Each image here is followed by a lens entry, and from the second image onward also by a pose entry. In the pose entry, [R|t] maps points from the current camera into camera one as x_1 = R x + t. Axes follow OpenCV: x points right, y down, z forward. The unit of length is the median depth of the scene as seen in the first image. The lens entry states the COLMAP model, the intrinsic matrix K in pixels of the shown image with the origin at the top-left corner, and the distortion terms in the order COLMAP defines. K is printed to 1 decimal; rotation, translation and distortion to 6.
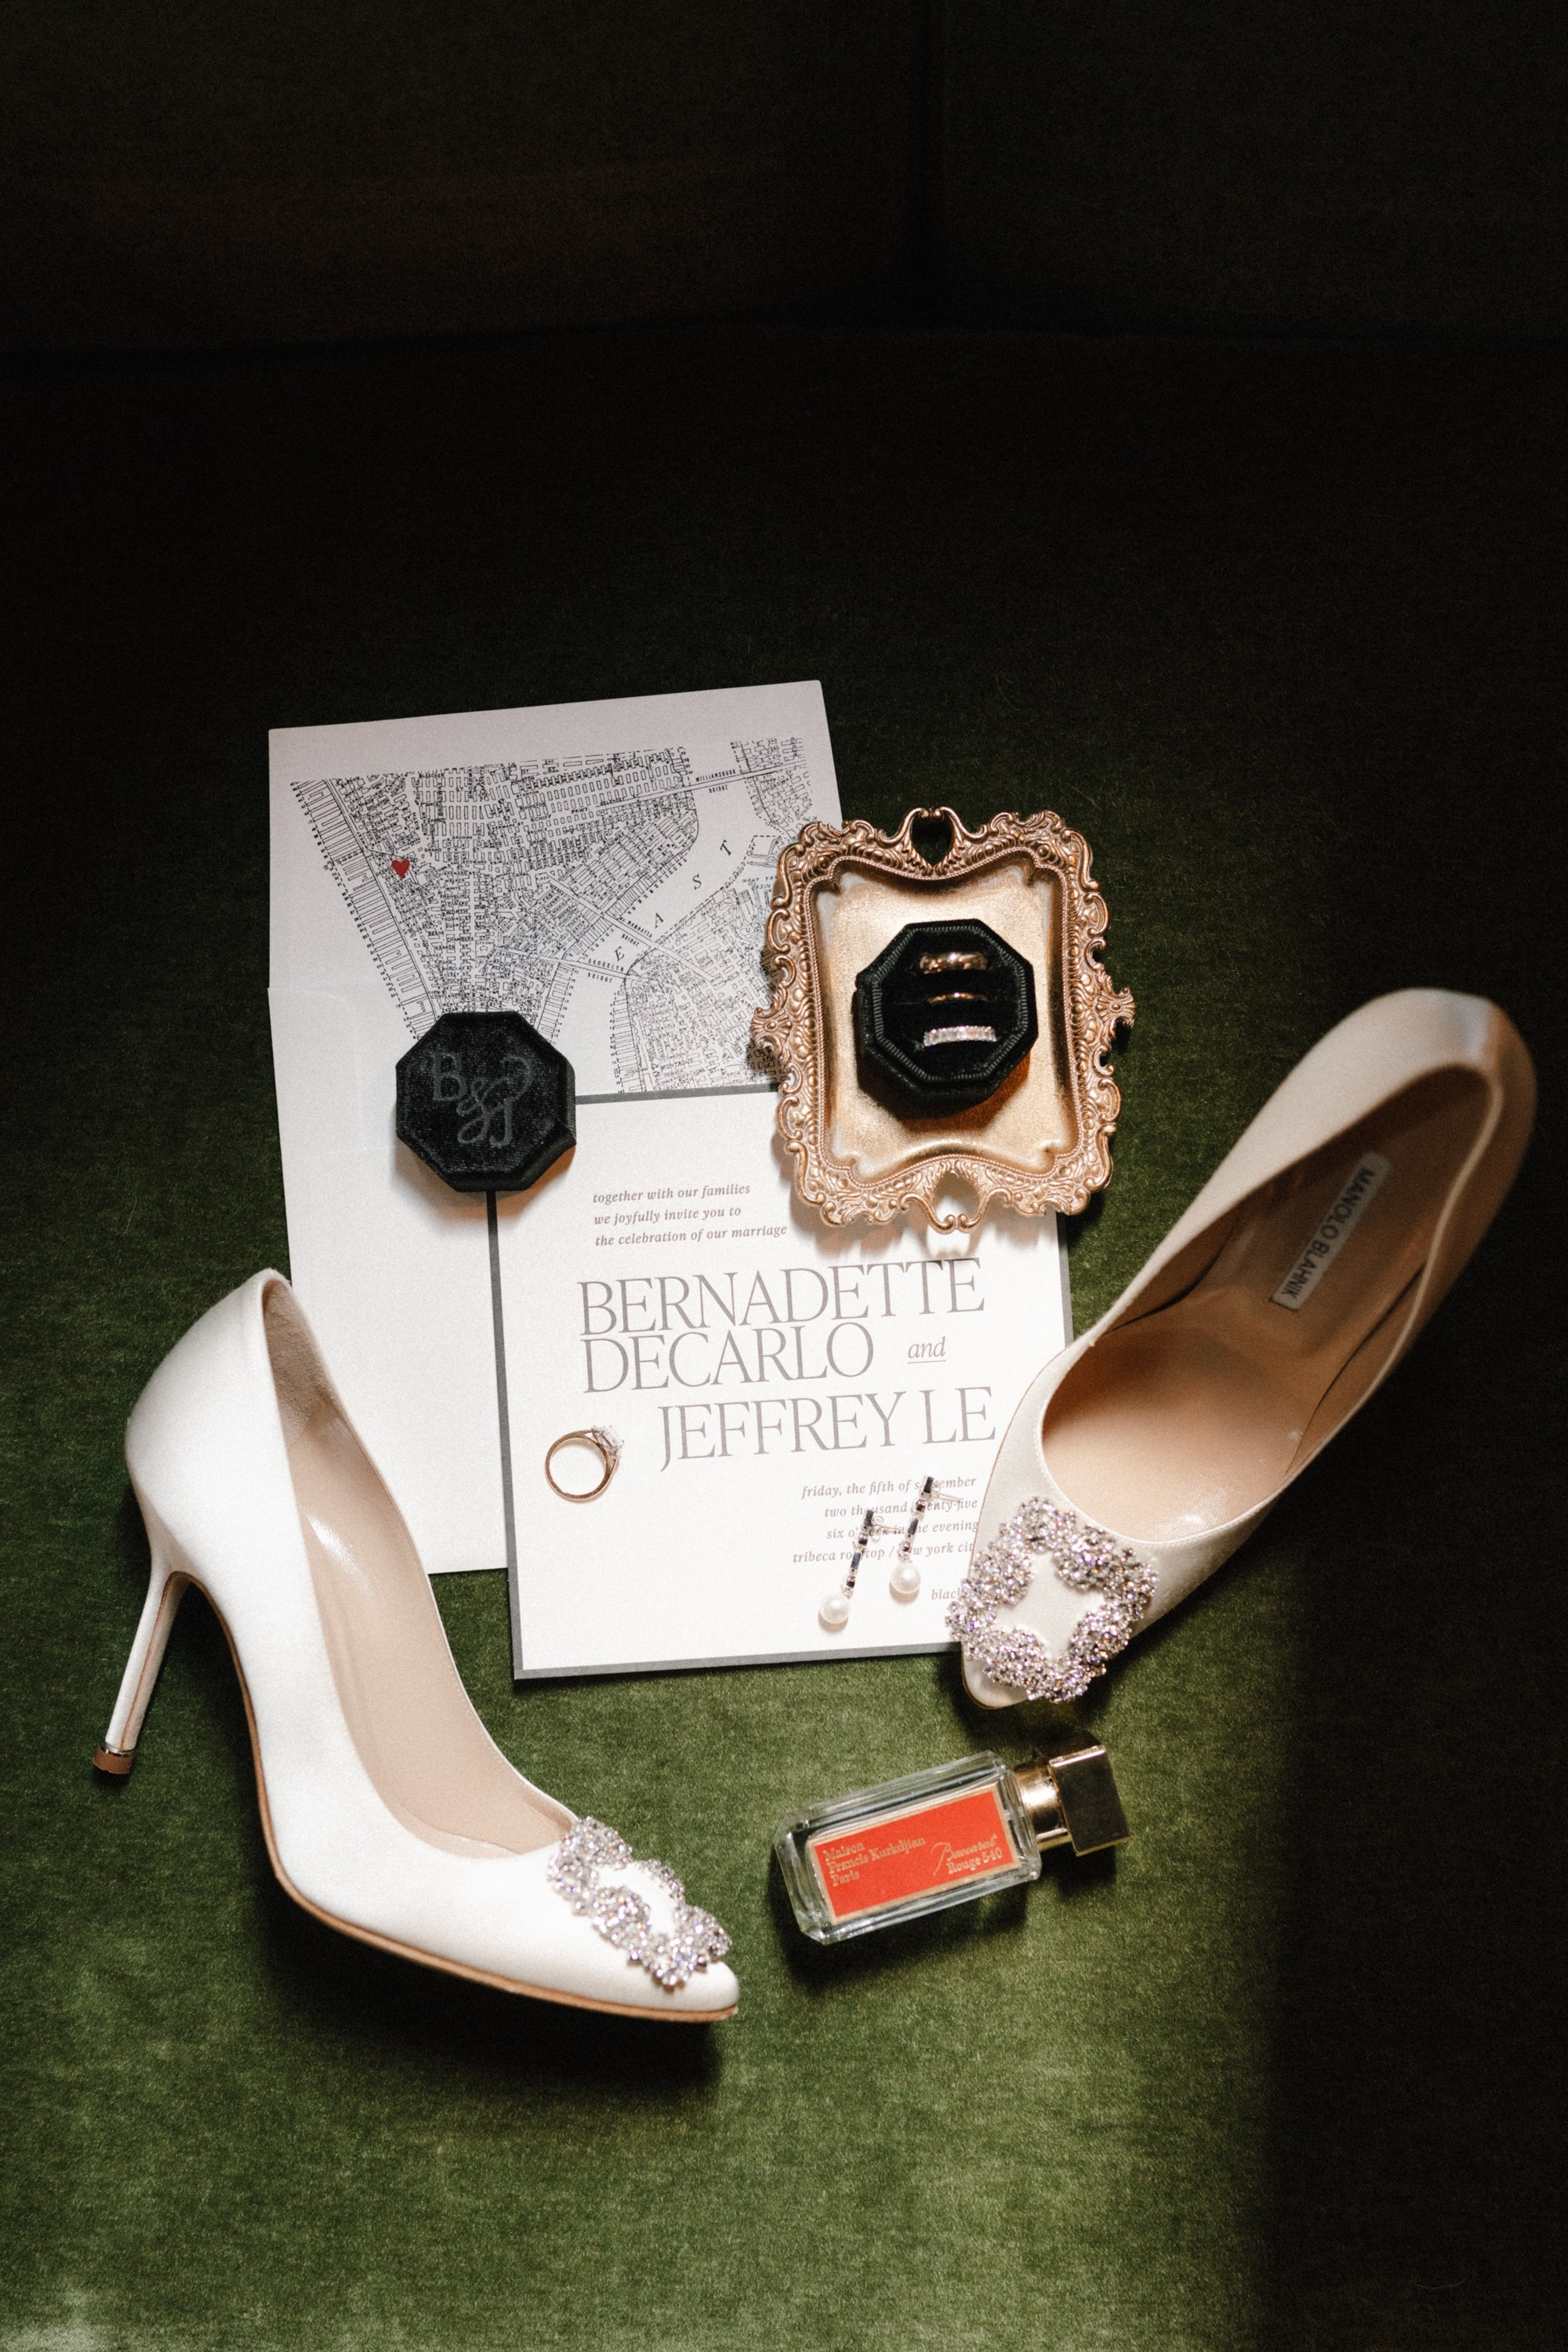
lens RADIAL K [[2449.9, 0, 761.9], [0, 2449.9, 1292.3], [0, 0, 1]] dist [0.002168, 0.004082]
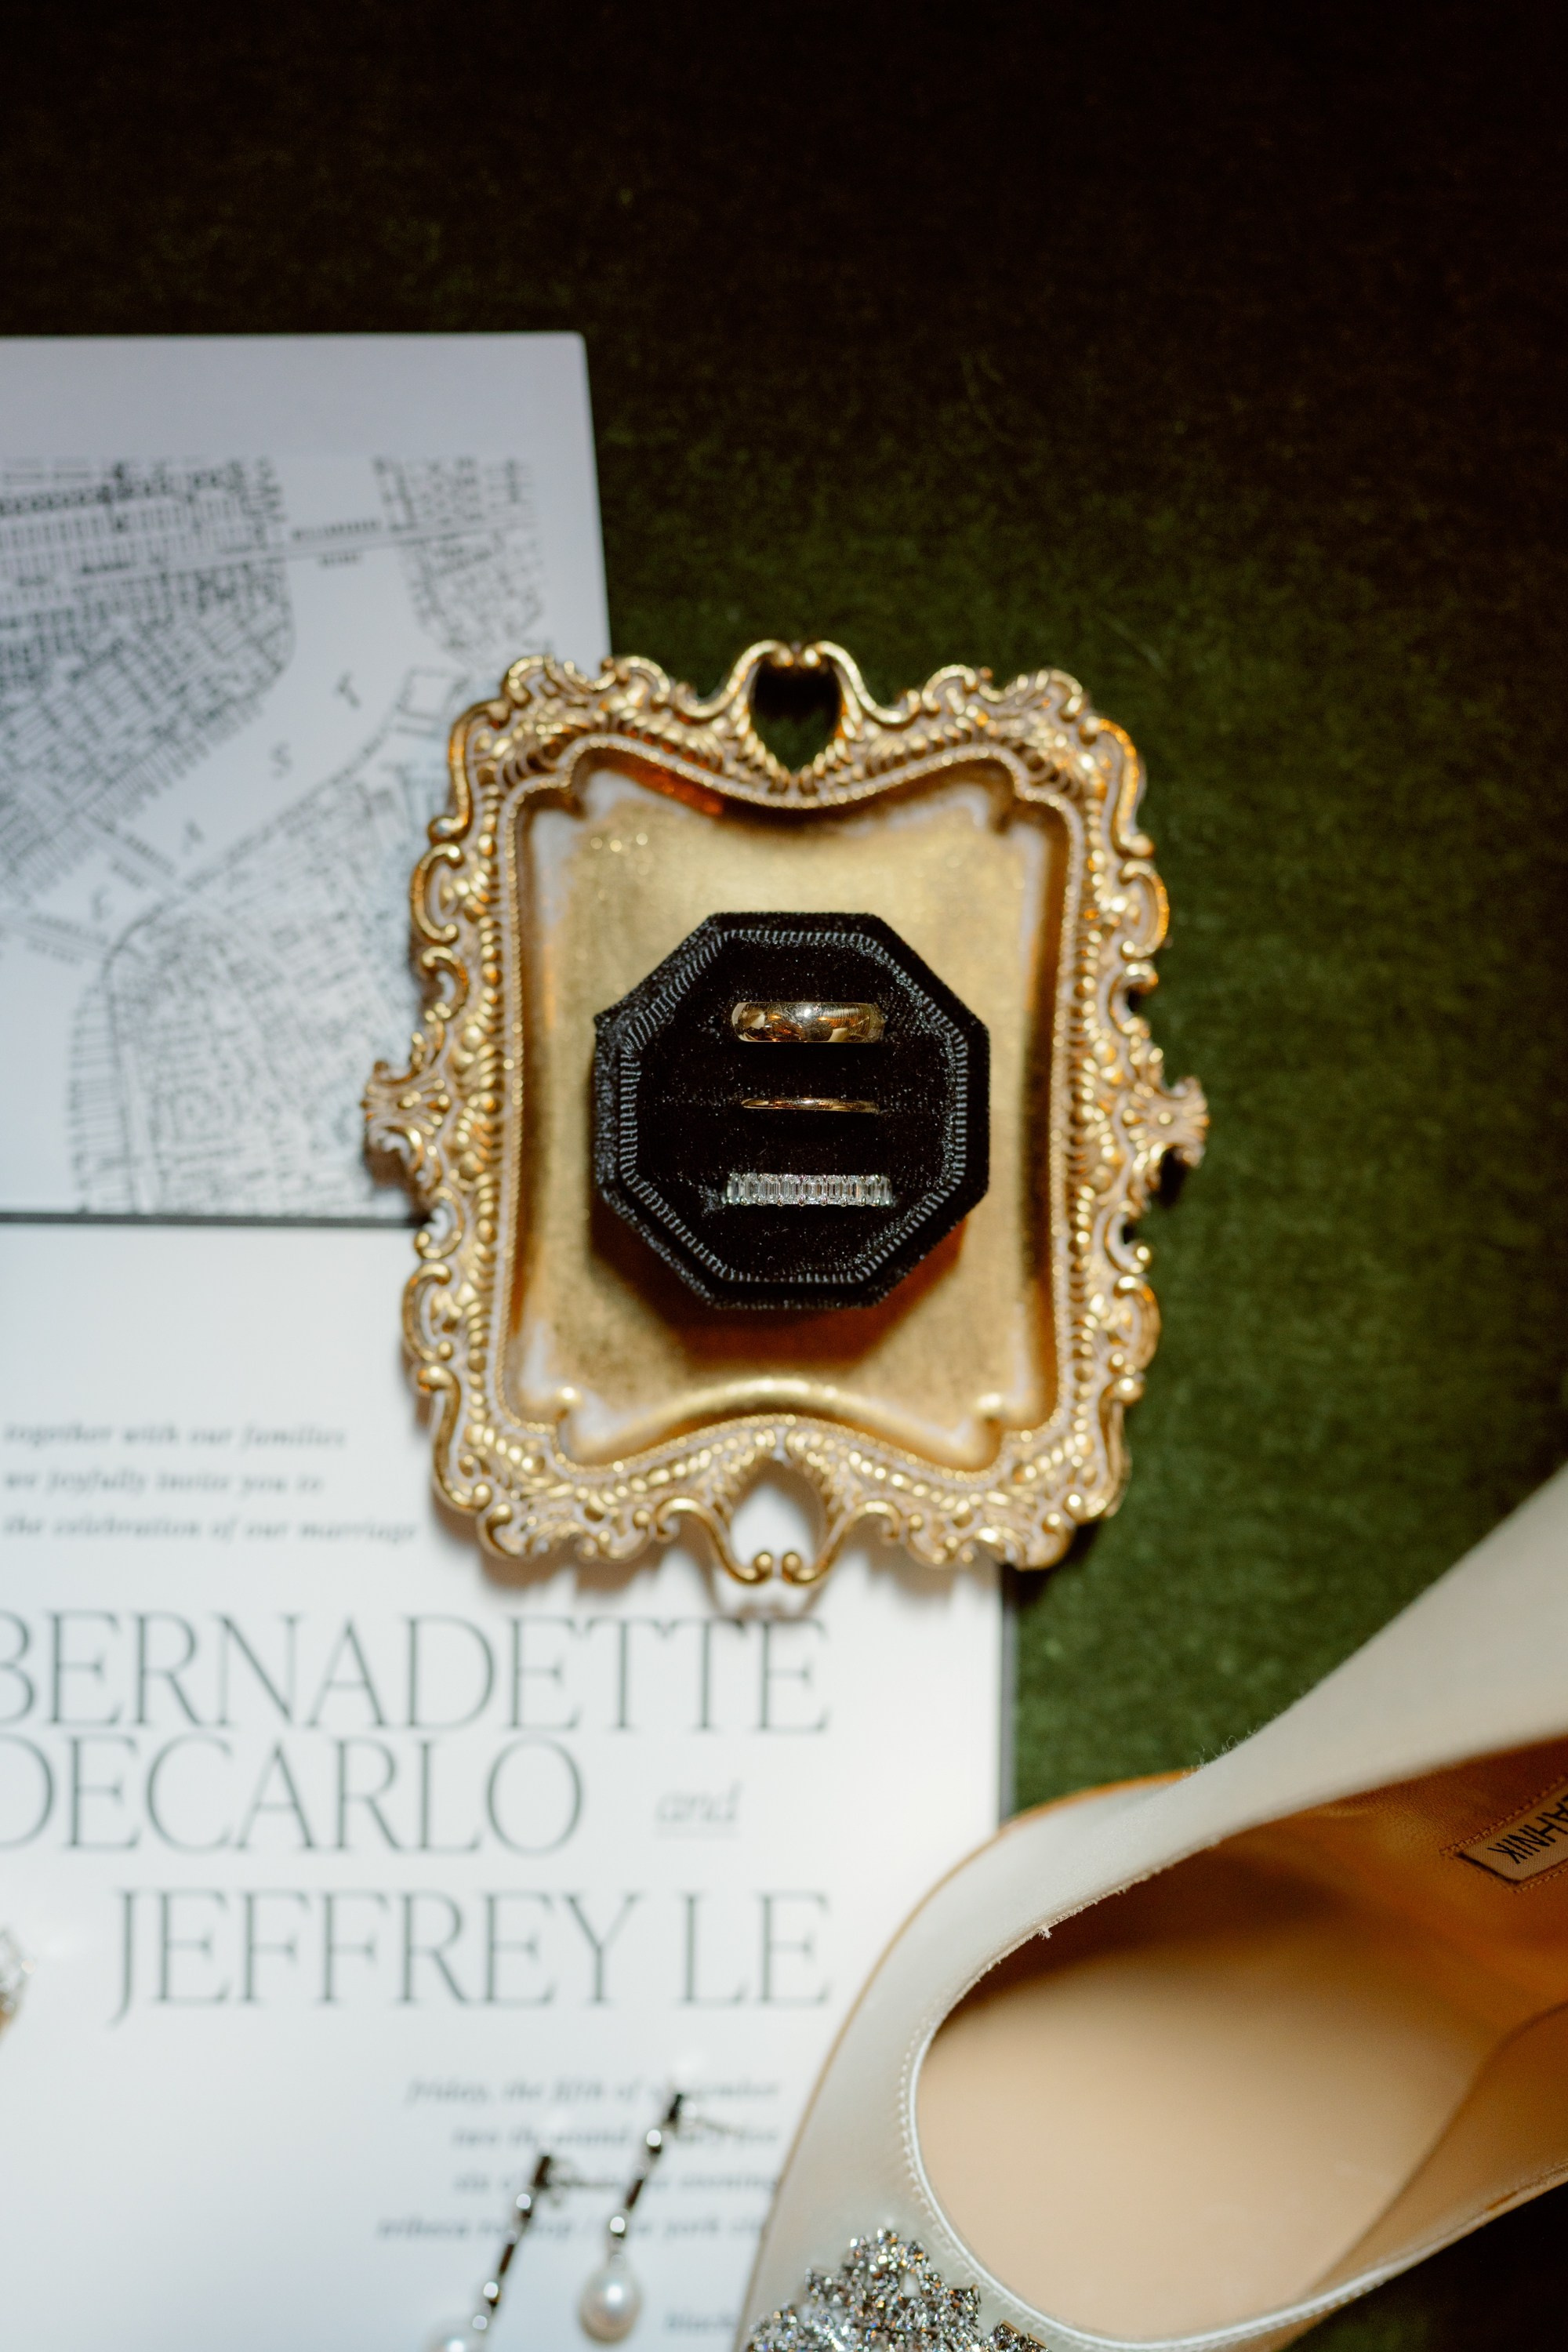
lens RADIAL K [[2560.7, 0, 780.9], [0, 2560.7, 1174.0], [0, 0, 1]] dist [0.003061, -0.001837]
pose [[0.996666, 0.078121, 0.023520, 0.062168], [-0.079524, 0.994628, 0.066261, -0.131070], [-0.018217, -0.067911, 0.997525, 0.519943]]
